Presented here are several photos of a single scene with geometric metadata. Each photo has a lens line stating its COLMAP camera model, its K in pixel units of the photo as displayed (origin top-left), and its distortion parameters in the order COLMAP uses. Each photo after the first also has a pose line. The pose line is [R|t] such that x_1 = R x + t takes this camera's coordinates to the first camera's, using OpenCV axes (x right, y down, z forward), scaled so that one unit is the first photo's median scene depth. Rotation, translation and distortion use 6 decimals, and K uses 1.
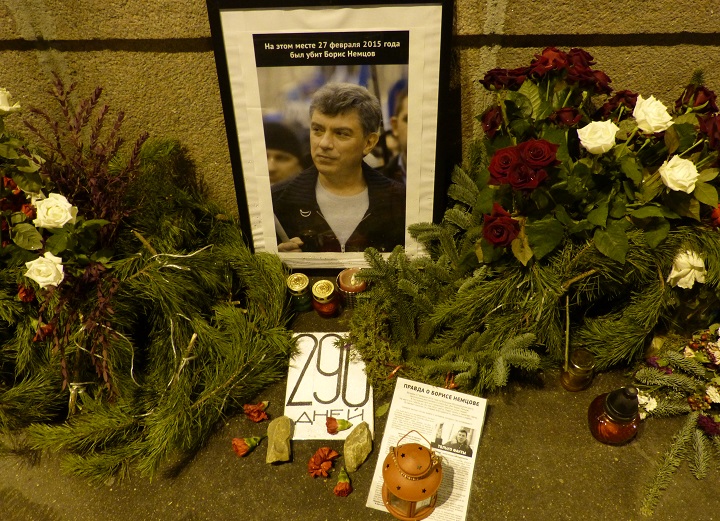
lens RADIAL K [[602.8, 0, 360.2], [0, 602.8, 261.0], [0, 0, 1]] dist [-0.050006, -0.000434]
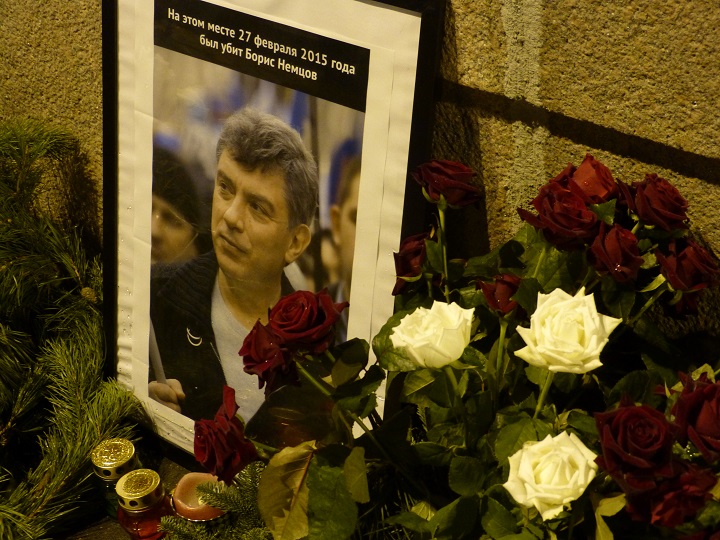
lens RADIAL K [[1502.2, 0, 359.9], [0, 1502.2, 269.8], [0, 0, 1]] dist [-0.021301, 0.000000]
pose [[0.797700, 0.322631, -0.509493, 0.731660], [-0.415124, 0.906597, -0.075855, -0.105965], [0.437432, 0.272012, 0.857125, -0.047093]]
